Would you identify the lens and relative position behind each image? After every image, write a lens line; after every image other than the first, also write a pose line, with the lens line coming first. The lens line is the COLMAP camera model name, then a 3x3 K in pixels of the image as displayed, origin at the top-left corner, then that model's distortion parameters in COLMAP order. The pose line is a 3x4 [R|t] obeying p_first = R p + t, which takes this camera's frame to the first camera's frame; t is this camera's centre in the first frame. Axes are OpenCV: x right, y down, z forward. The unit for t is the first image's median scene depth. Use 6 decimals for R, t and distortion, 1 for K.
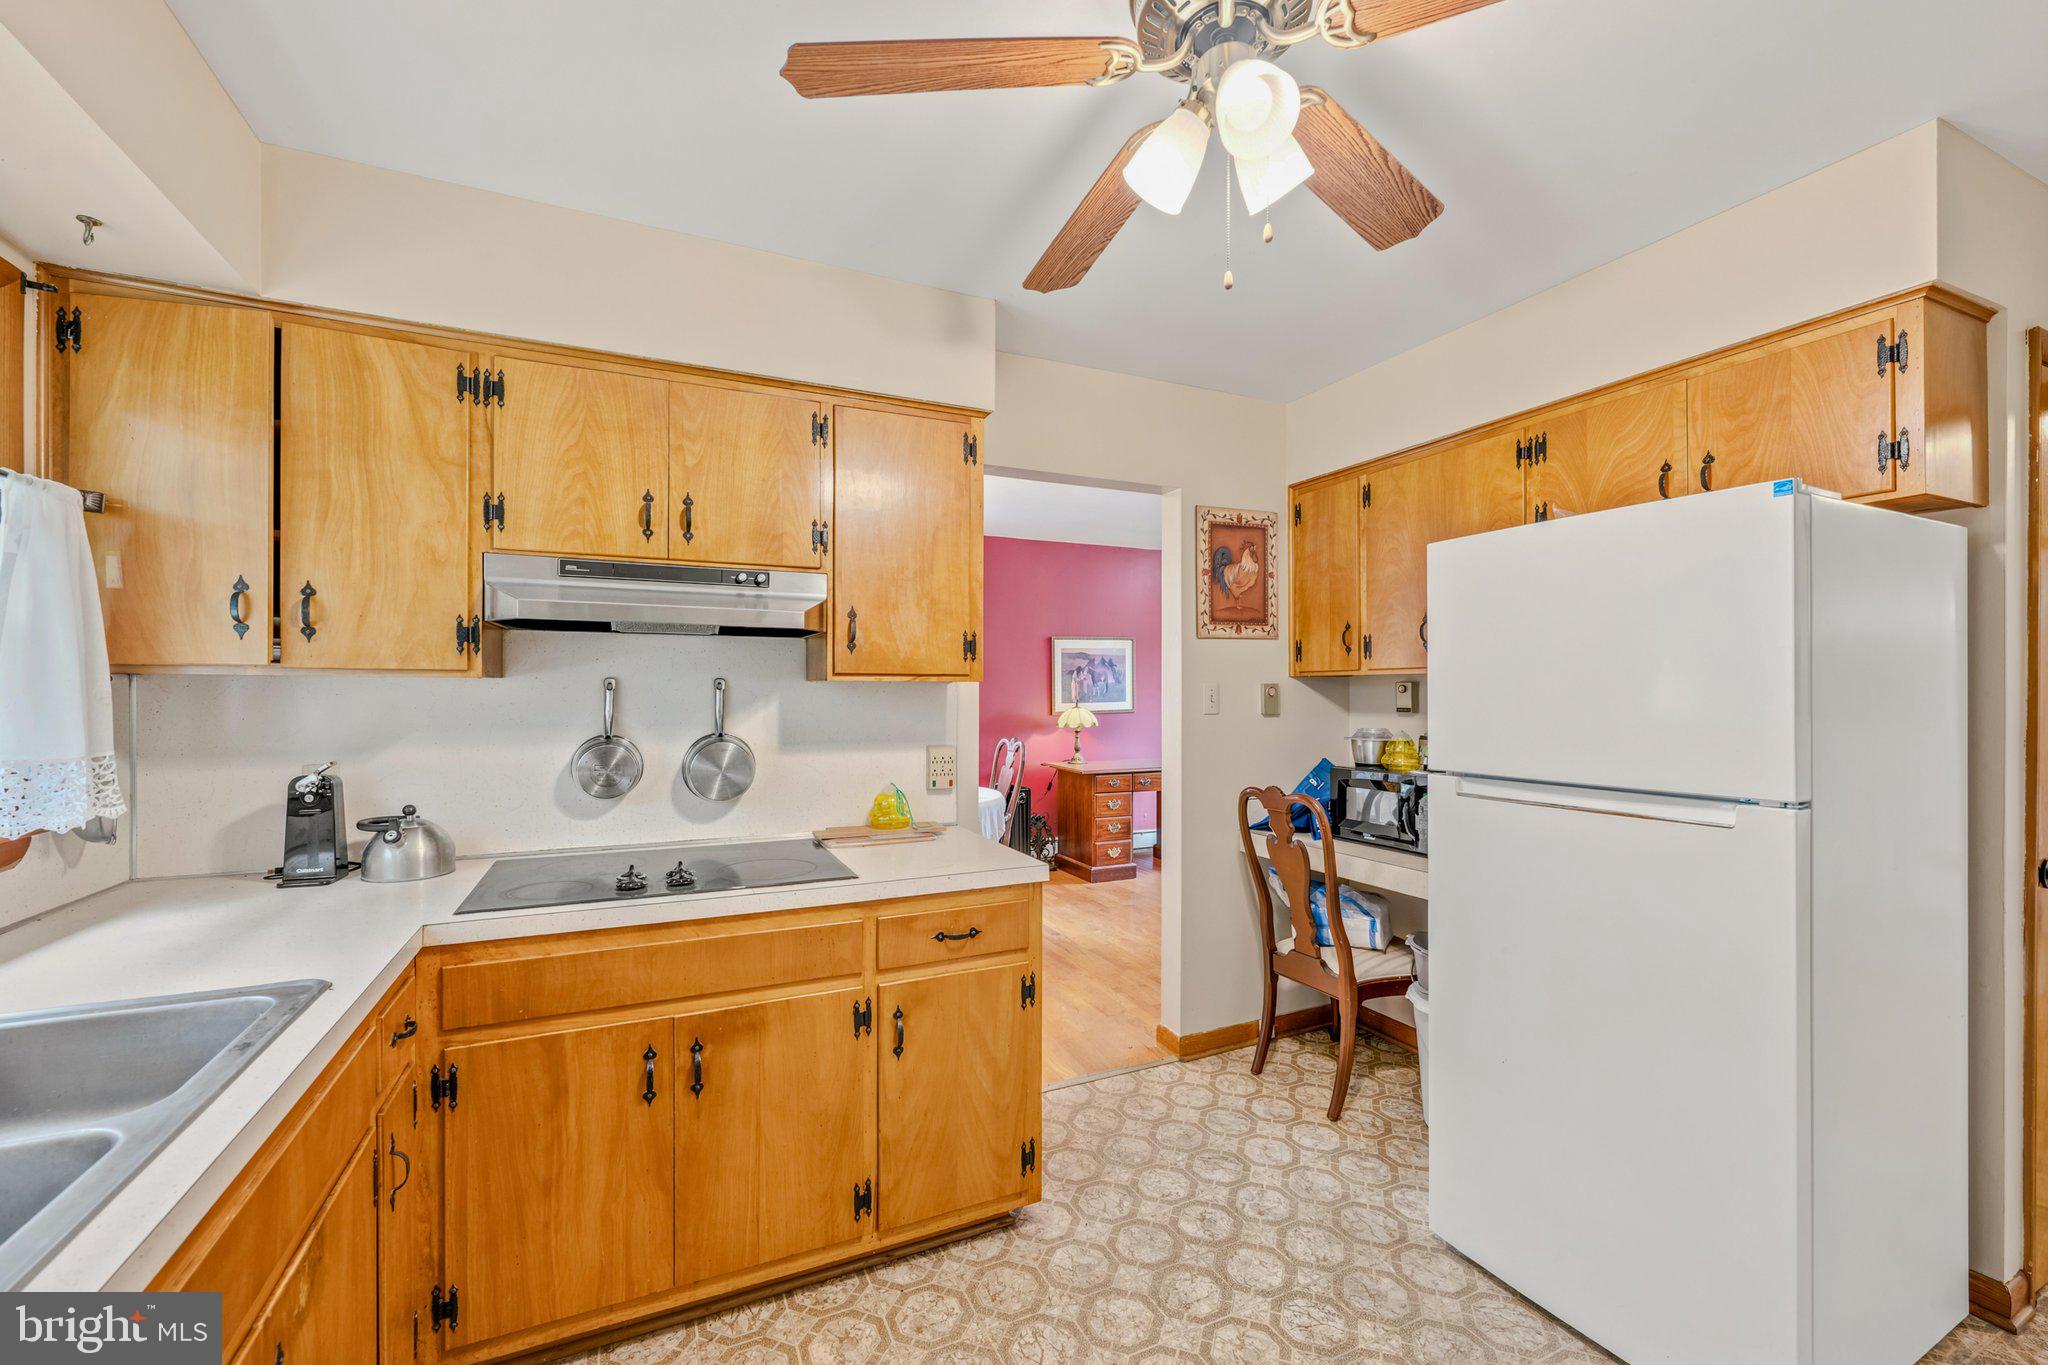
lens RADIAL K [[800.8, 0, 1011.4], [0, 800.8, 696.5], [0, 0, 1]] dist [0.000506, -0.000149]
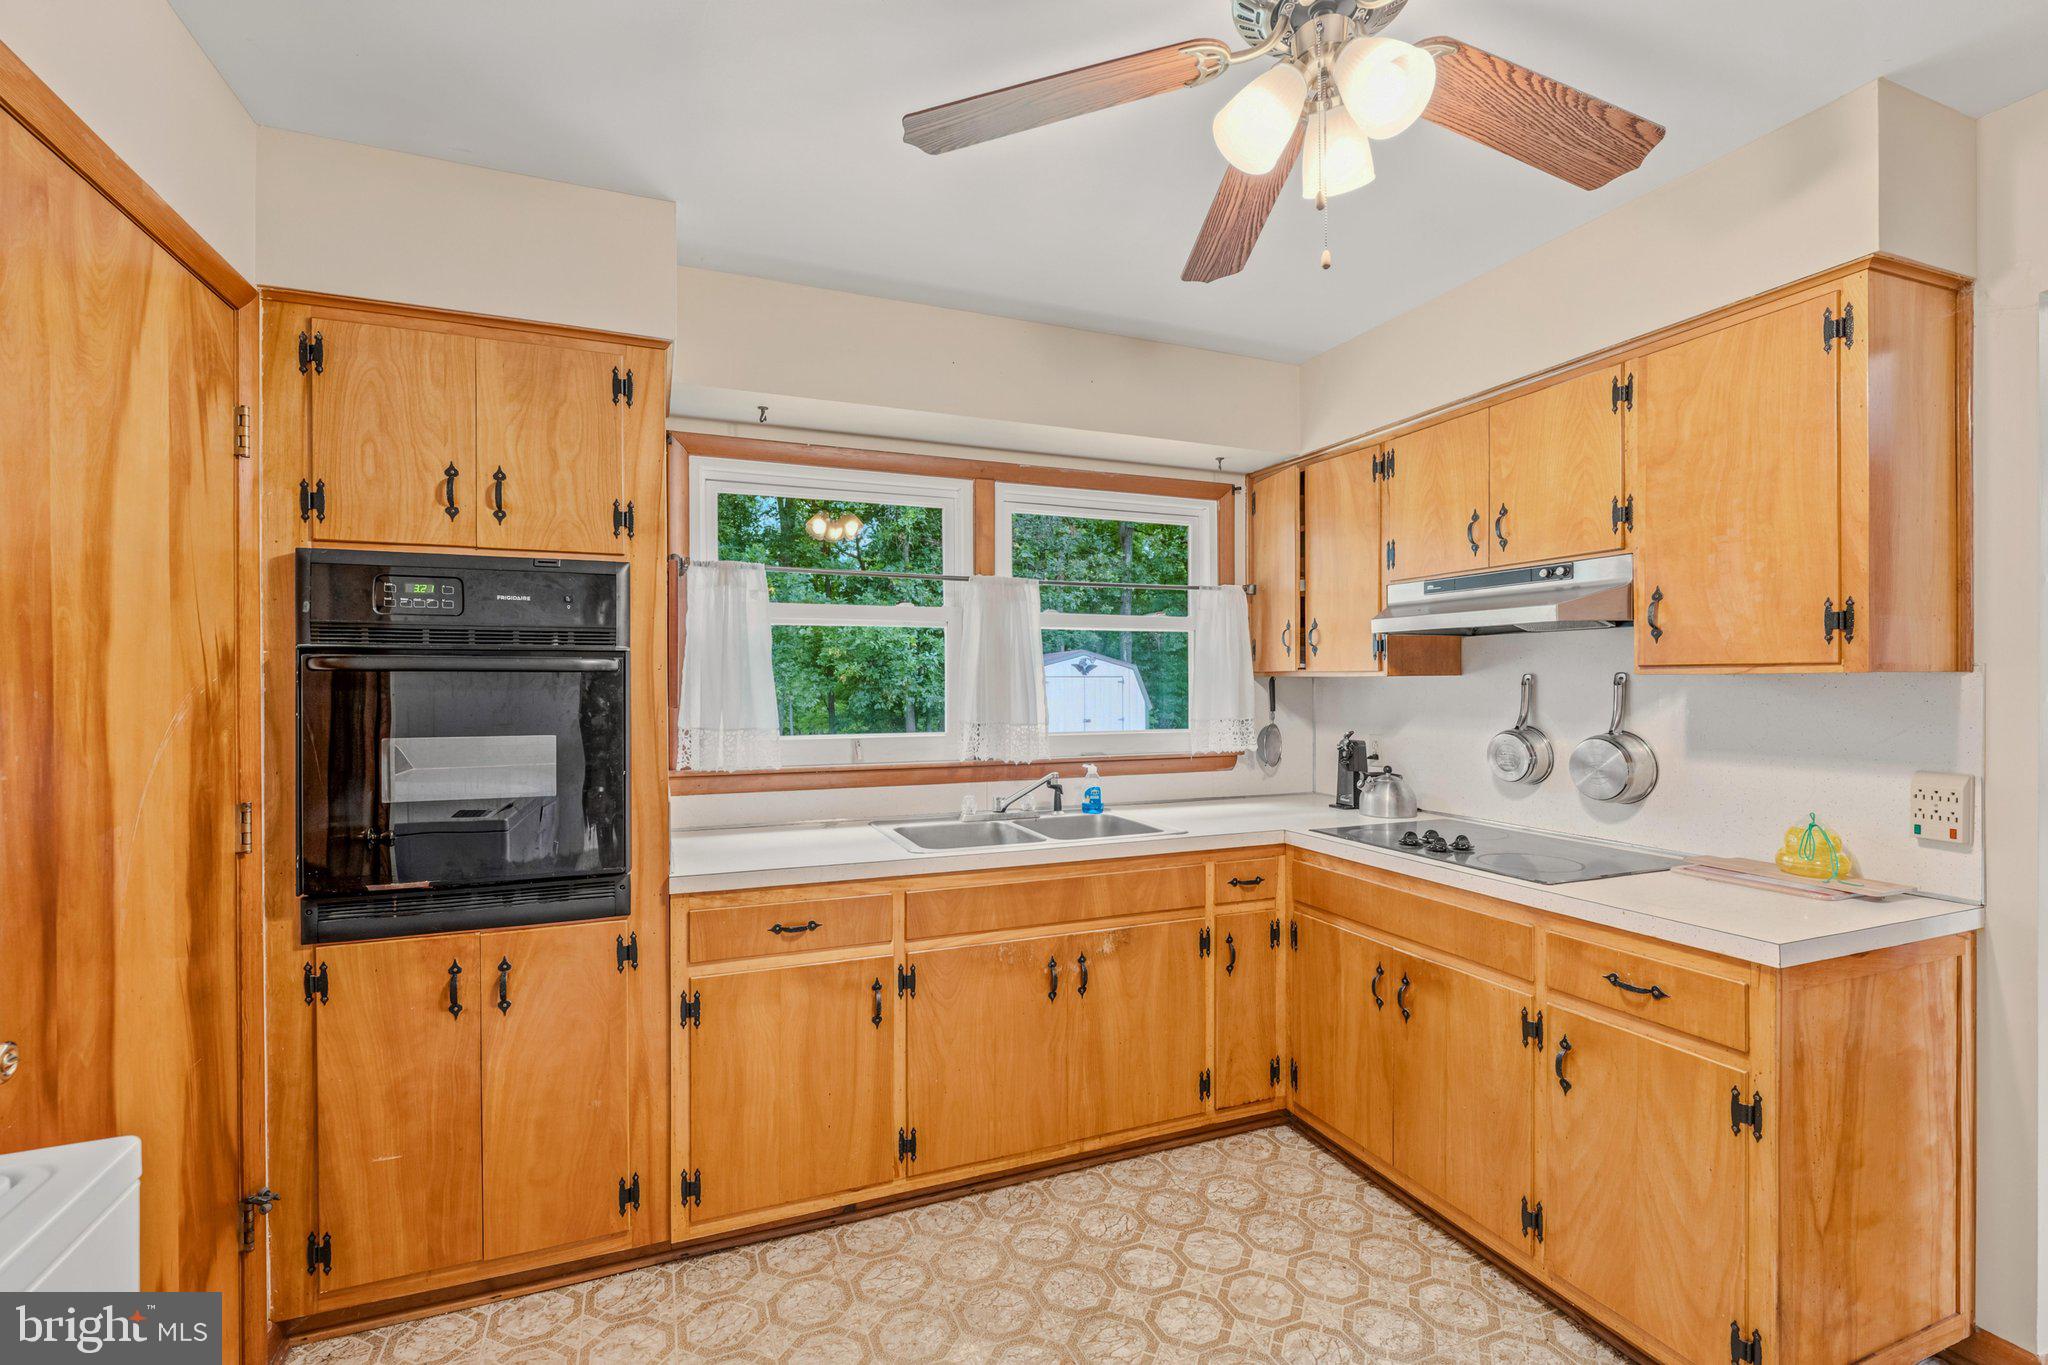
lens RADIAL K [[923.7, 0, 1025.4], [0, 923.7, 682.4], [0, 0, 1]] dist [0.000092, -0.000289]
pose [[-0.035865, -0.001624, -0.999355, 0.929407], [-0.002945, 0.999995, -0.001519, -0.008905], [0.999352, 0.002889, -0.035869, 0.428908]]
